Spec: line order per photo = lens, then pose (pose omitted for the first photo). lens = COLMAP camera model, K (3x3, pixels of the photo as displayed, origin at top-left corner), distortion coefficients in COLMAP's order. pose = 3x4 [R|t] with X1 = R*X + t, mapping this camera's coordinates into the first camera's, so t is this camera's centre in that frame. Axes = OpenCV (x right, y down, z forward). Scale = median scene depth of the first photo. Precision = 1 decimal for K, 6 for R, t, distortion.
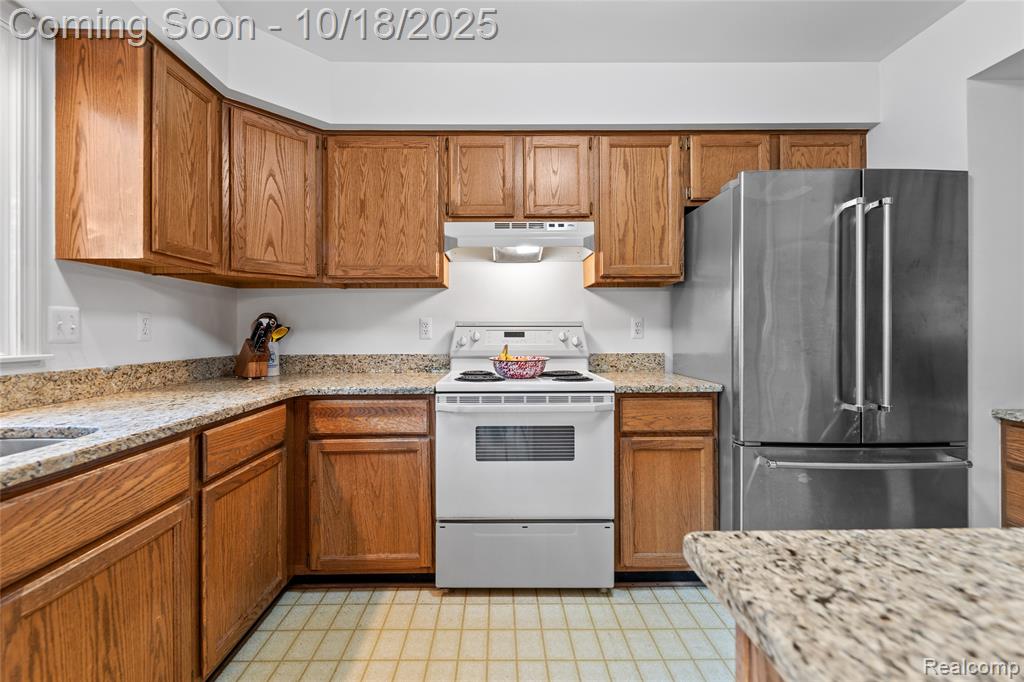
lens RADIAL K [[423.9, 0, 494.9], [0, 423.9, 326.7], [0, 0, 1]] dist [0.008205, -0.002205]
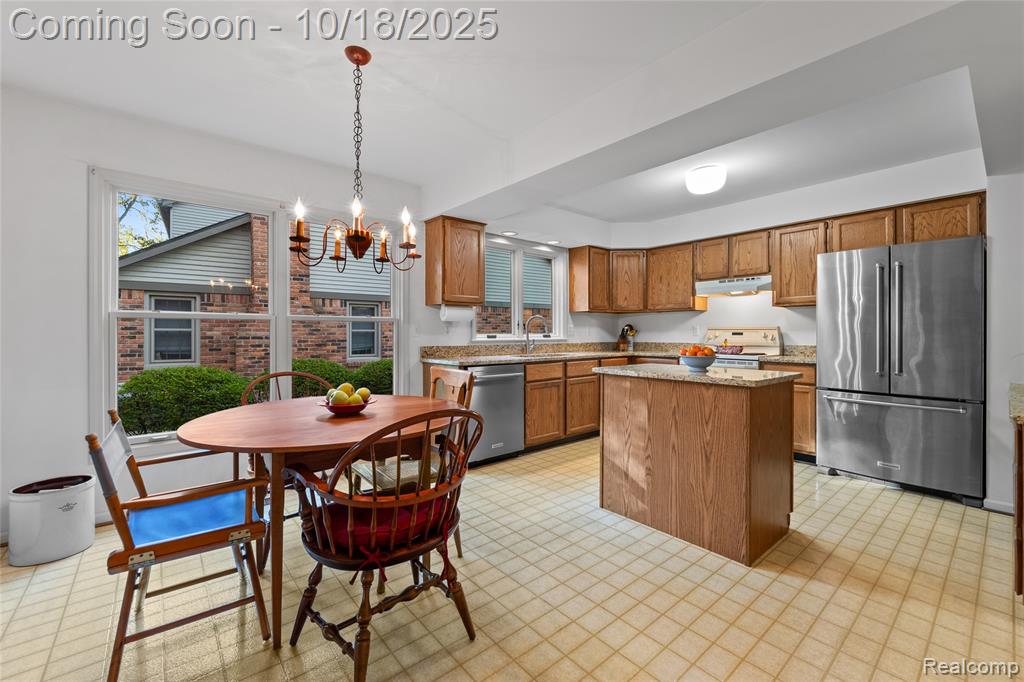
lens RADIAL K [[423.9, 0, 521.9], [0, 423.9, 334.0], [0, 0, 1]] dist [0.008205, -0.002205]
pose [[0.668716, 0.005160, -0.743500, 0.917627], [0.007447, 0.999879, 0.013637, -0.015926], [0.743481, -0.014657, 0.668597, -1.139785]]
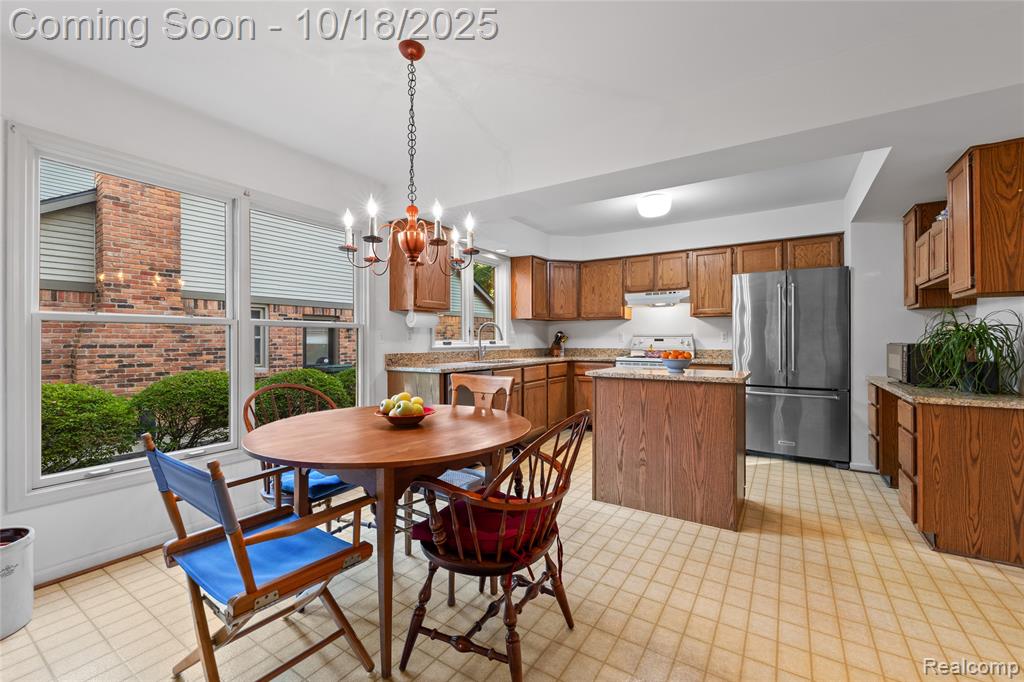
lens RADIAL K [[423.9, 0, 525.1], [0, 423.9, 339.9], [0, 0, 1]] dist [0.008205, -0.002205]
pose [[0.853501, 0.002594, -0.521085, 0.669689], [0.005760, 0.999880, 0.014411, -0.019535], [0.521059, -0.015301, 0.853383, -1.401118]]
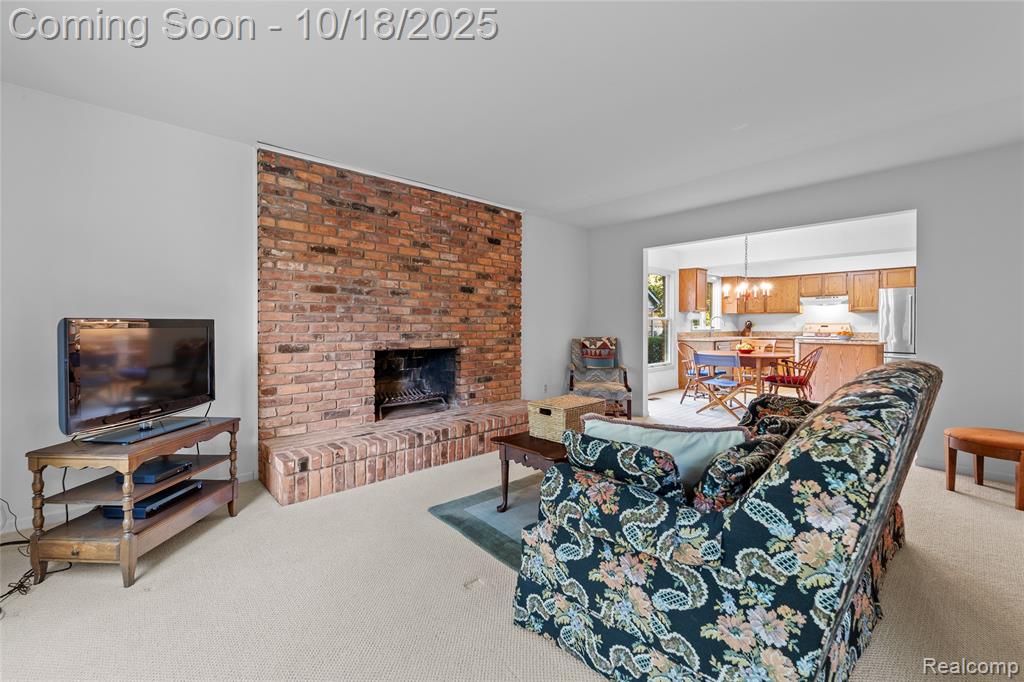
lens RADIAL K [[423.9, 0, 509.9], [0, 423.9, 327.6], [0, 0, 1]] dist [0.008205, -0.002205]
pose [[0.677083, 0.011966, -0.735810, 0.975637], [0.004831, 0.999774, 0.020705, -0.063453], [0.735891, -0.017574, 0.676872, -3.690385]]
